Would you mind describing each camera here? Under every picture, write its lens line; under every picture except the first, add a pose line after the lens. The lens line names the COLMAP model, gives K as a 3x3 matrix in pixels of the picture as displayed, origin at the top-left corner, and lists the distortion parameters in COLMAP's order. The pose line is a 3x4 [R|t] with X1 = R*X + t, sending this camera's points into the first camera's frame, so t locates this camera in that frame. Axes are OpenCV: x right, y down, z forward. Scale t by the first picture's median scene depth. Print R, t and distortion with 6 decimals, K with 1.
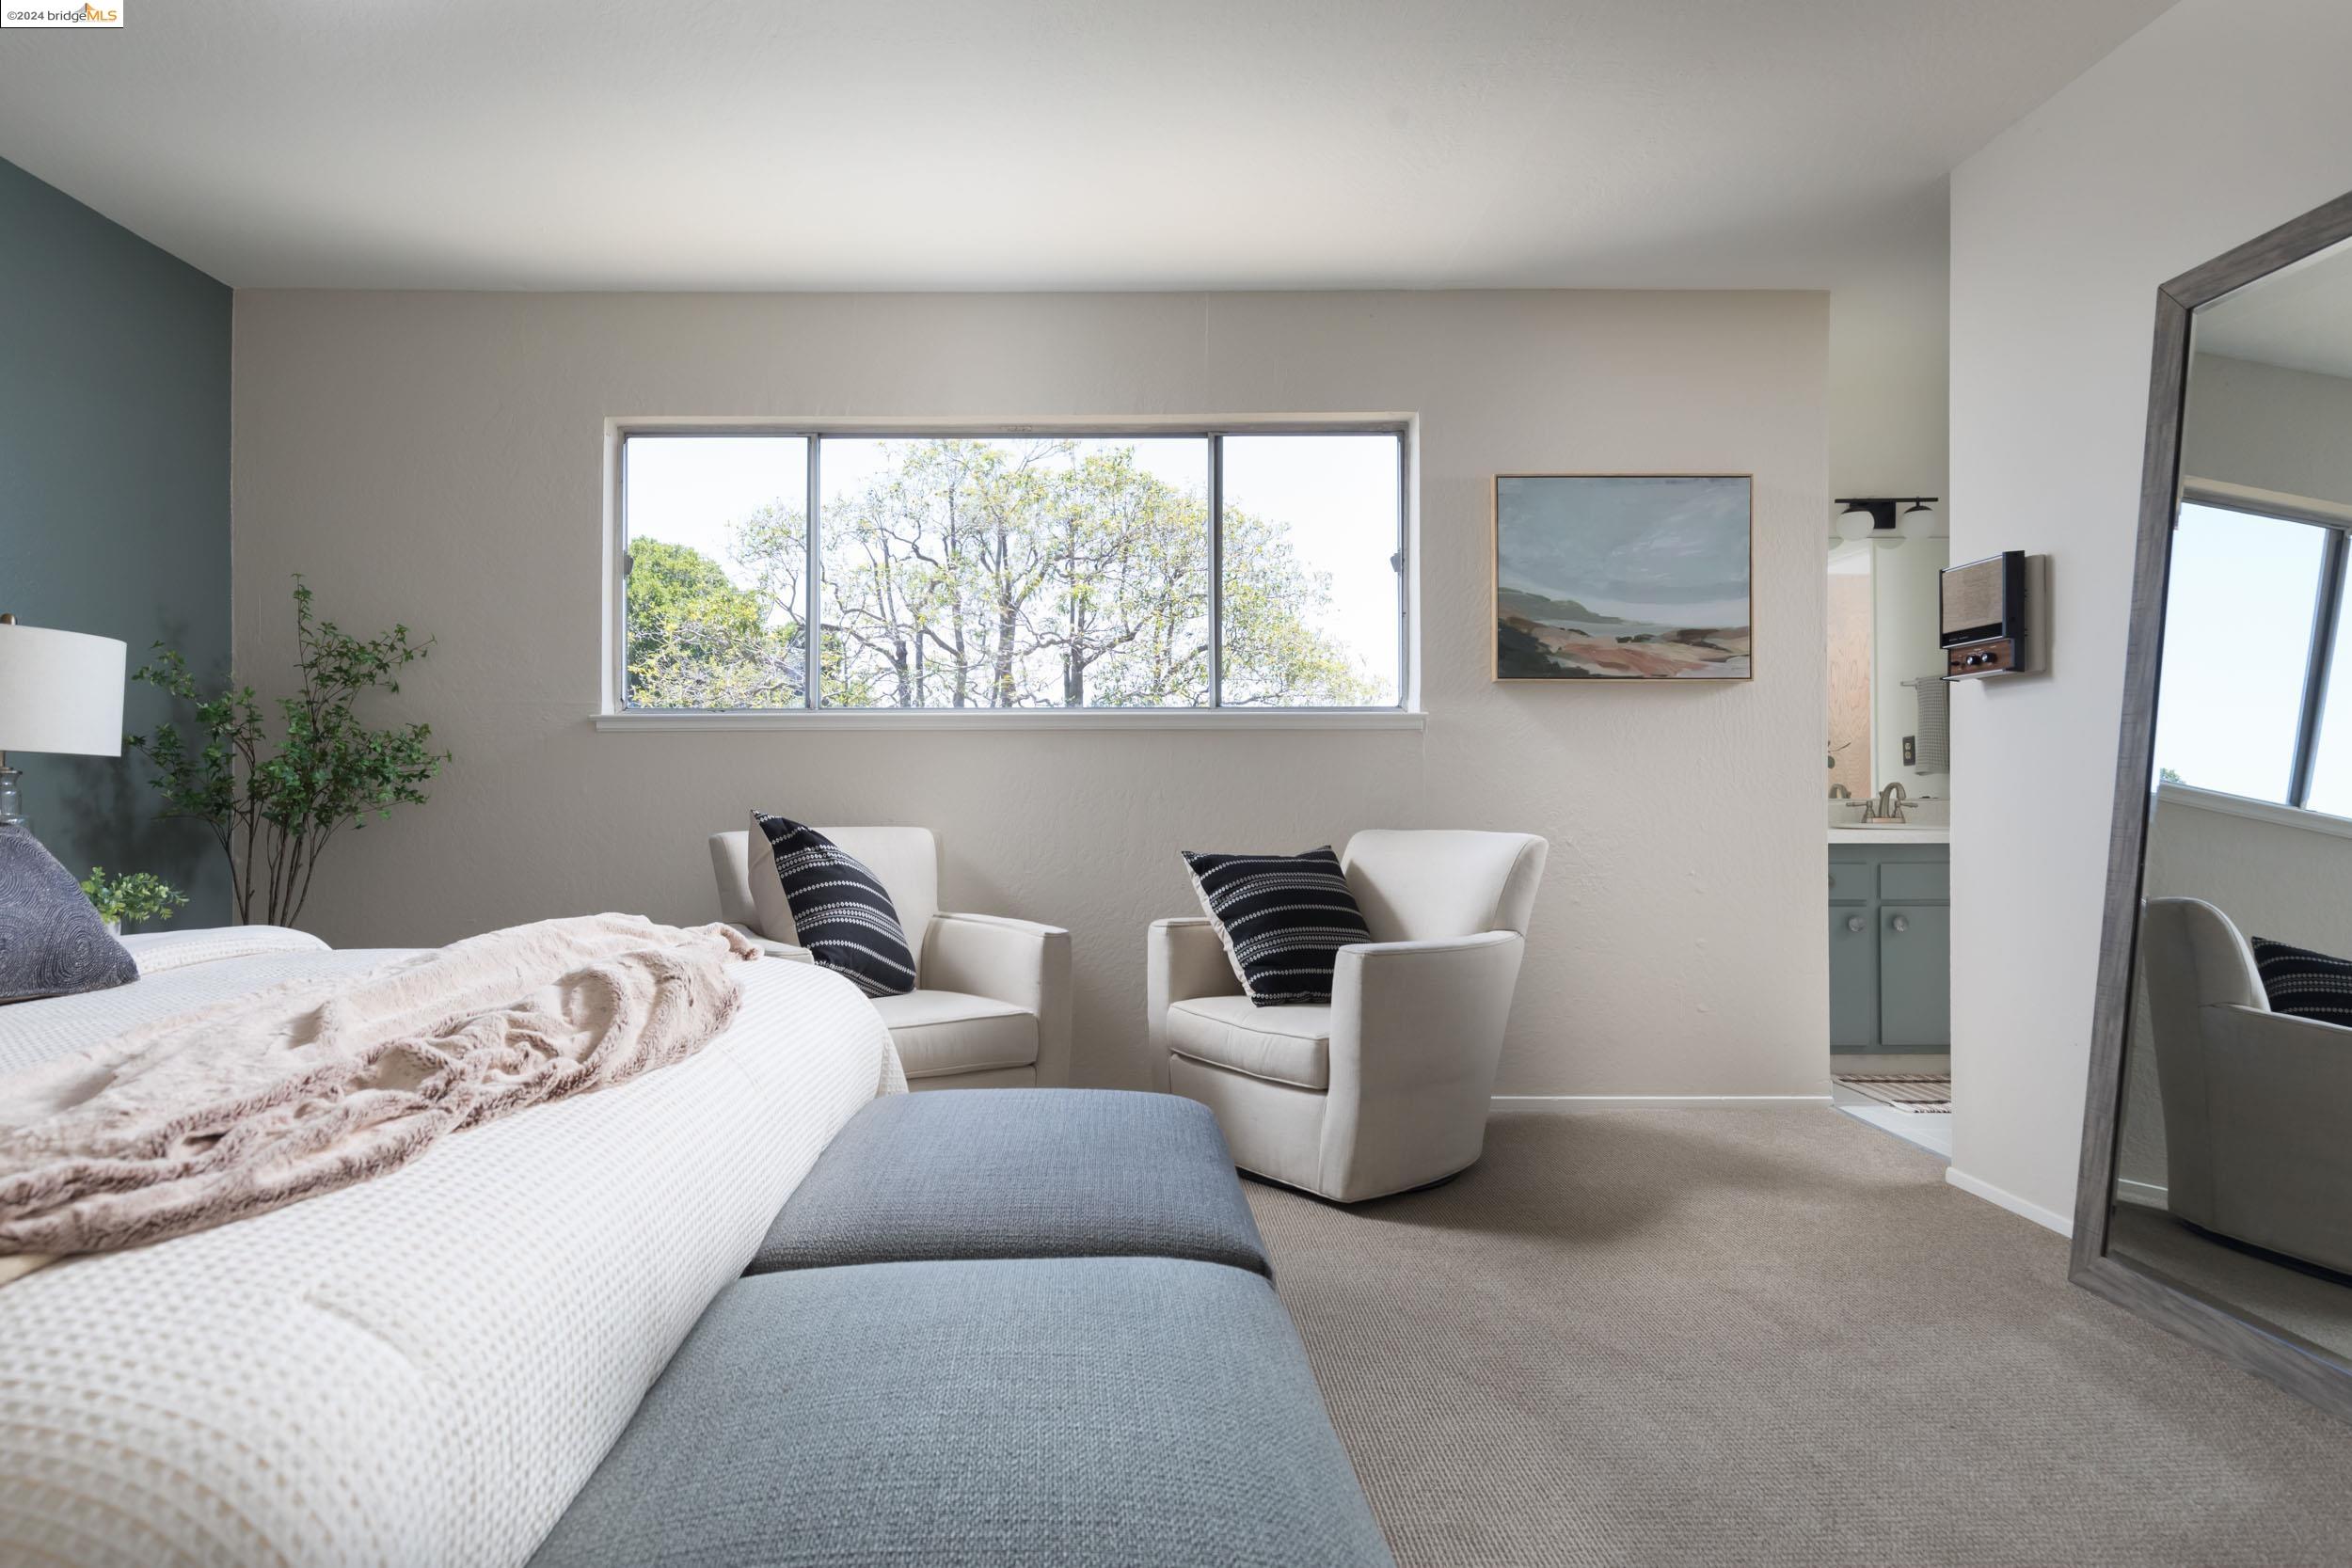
lens RADIAL K [[1315.1, 0, 1171.3], [0, 1315.1, 783.3], [0, 0, 1]] dist [-0.004780, -0.001123]
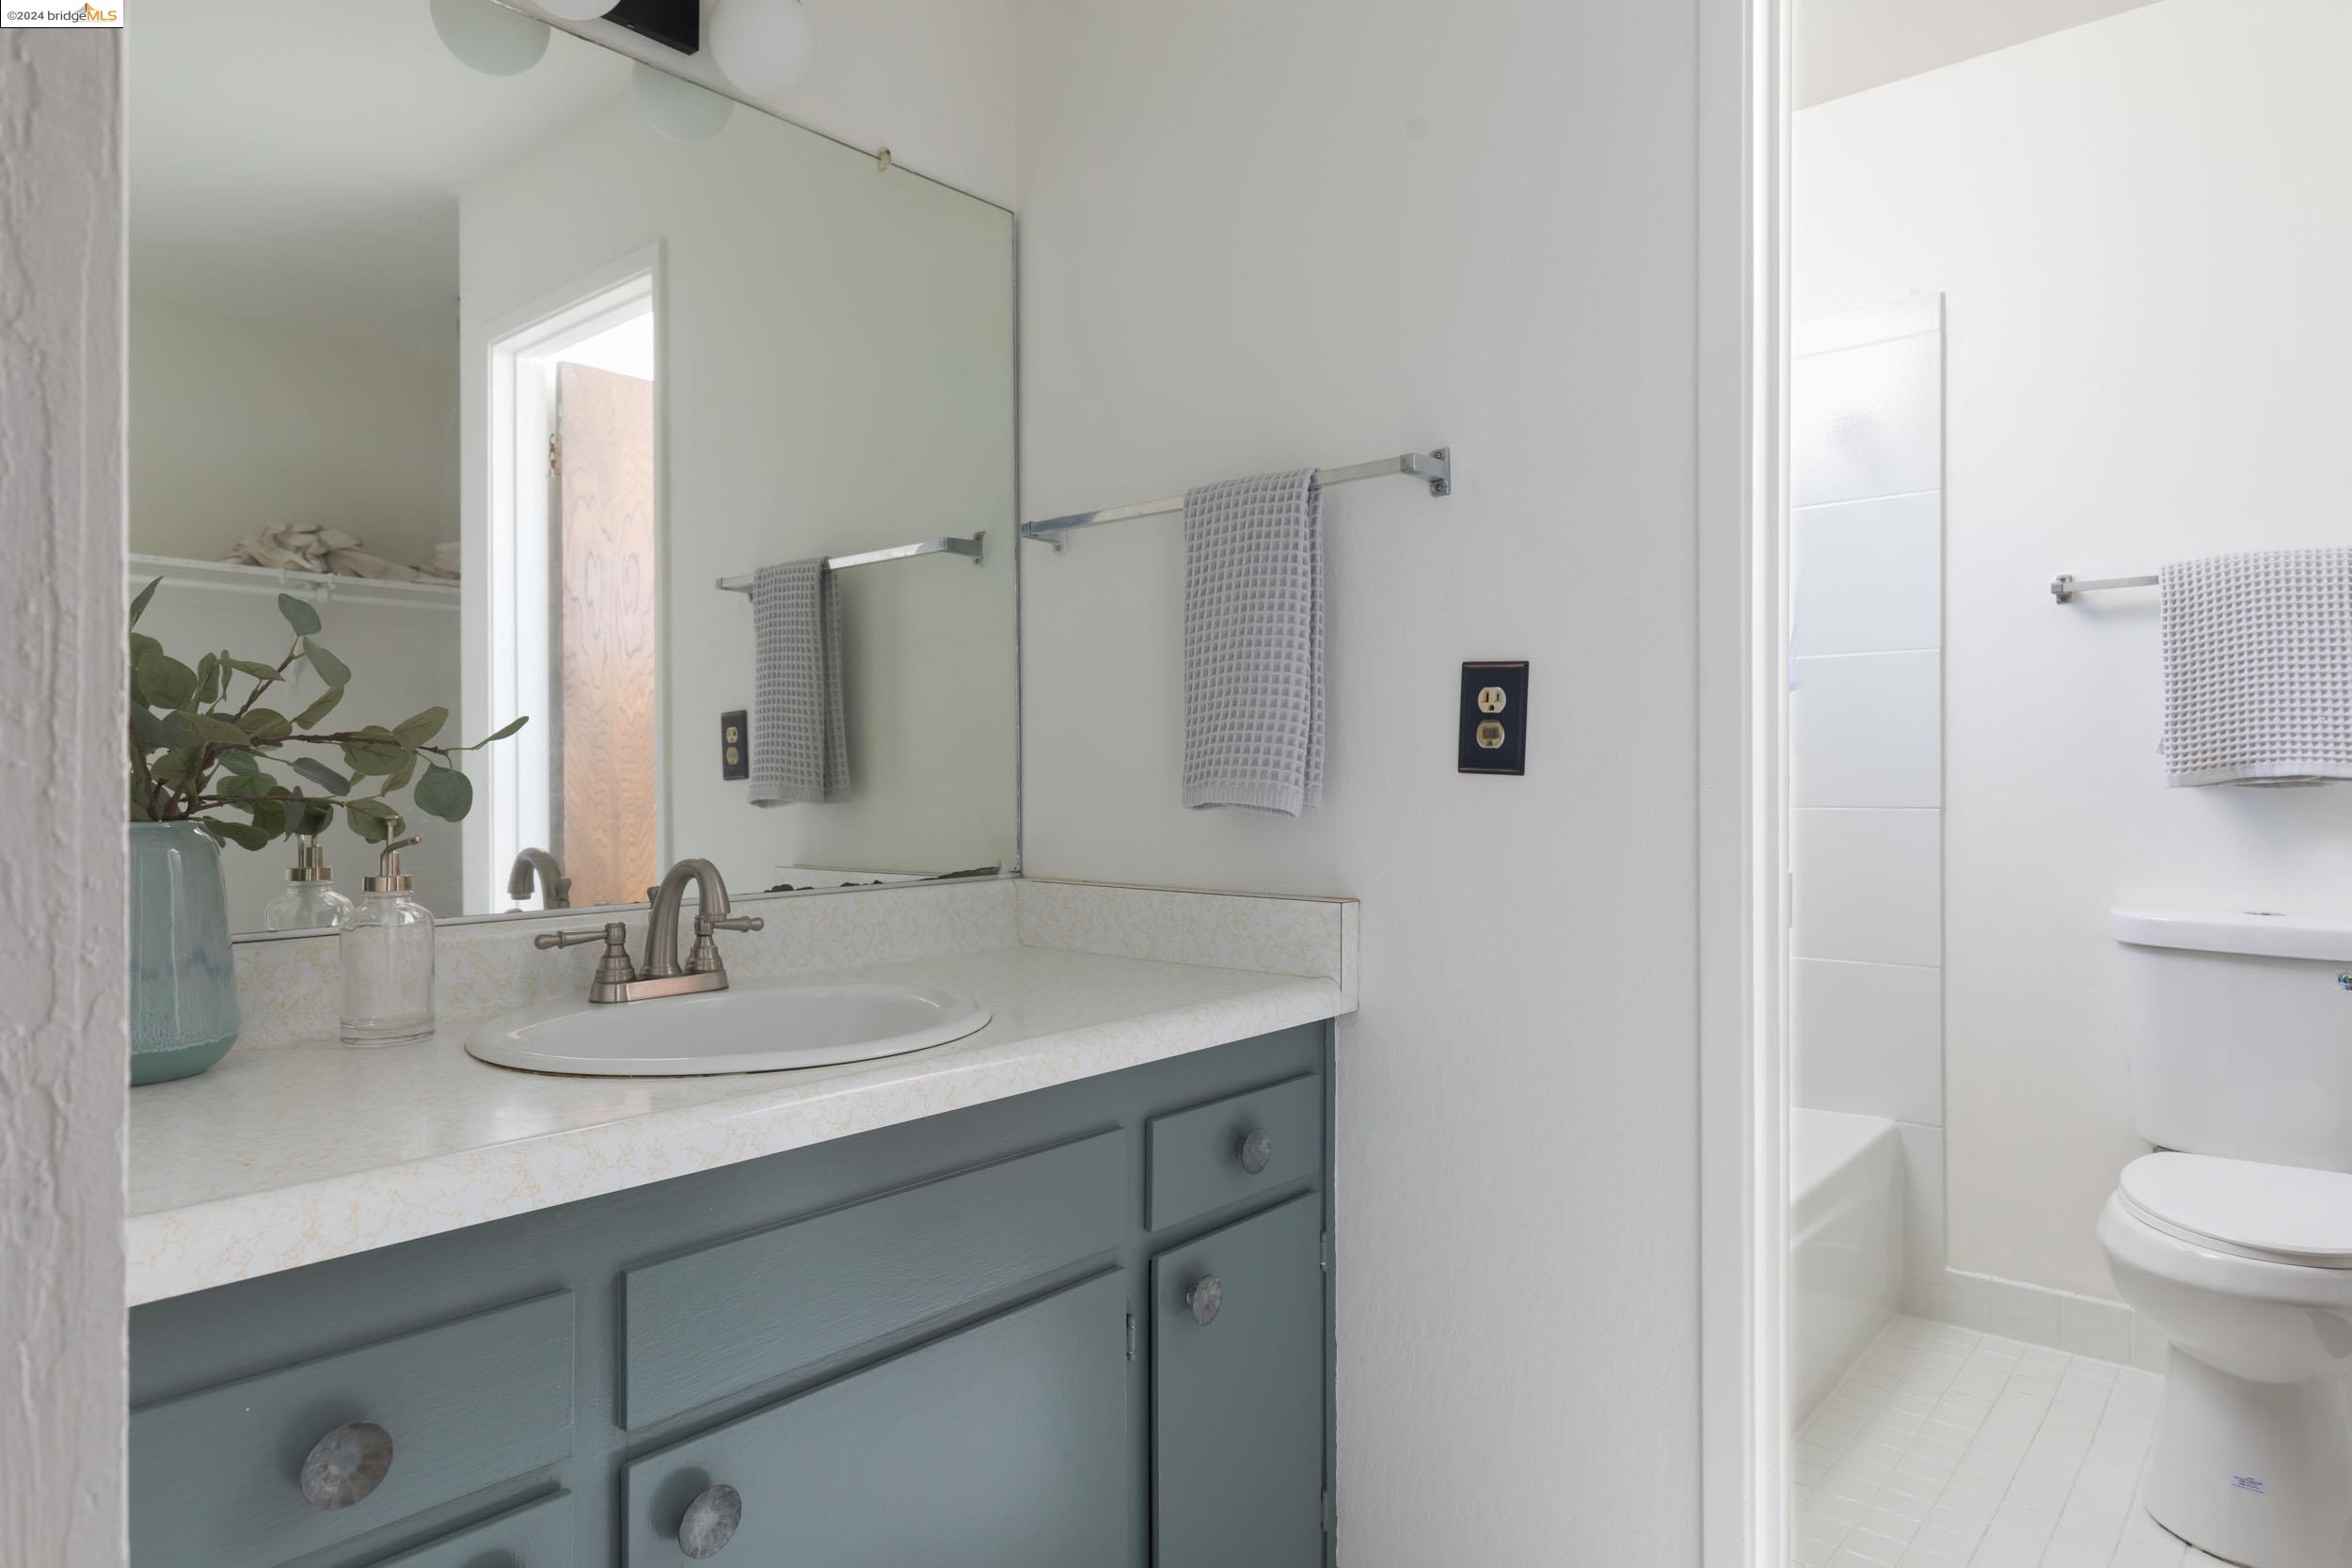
lens RADIAL K [[1380.5, 0, 1174.4], [0, 1380.5, 784.1], [0, 0, 1]] dist [-0.005628, -0.001381]
pose [[0.679417, -0.004802, 0.733736, 0.284658], [-0.007455, 0.999882, 0.013447, -0.016712], [-0.733714, -0.014606, 0.679301, 0.509713]]
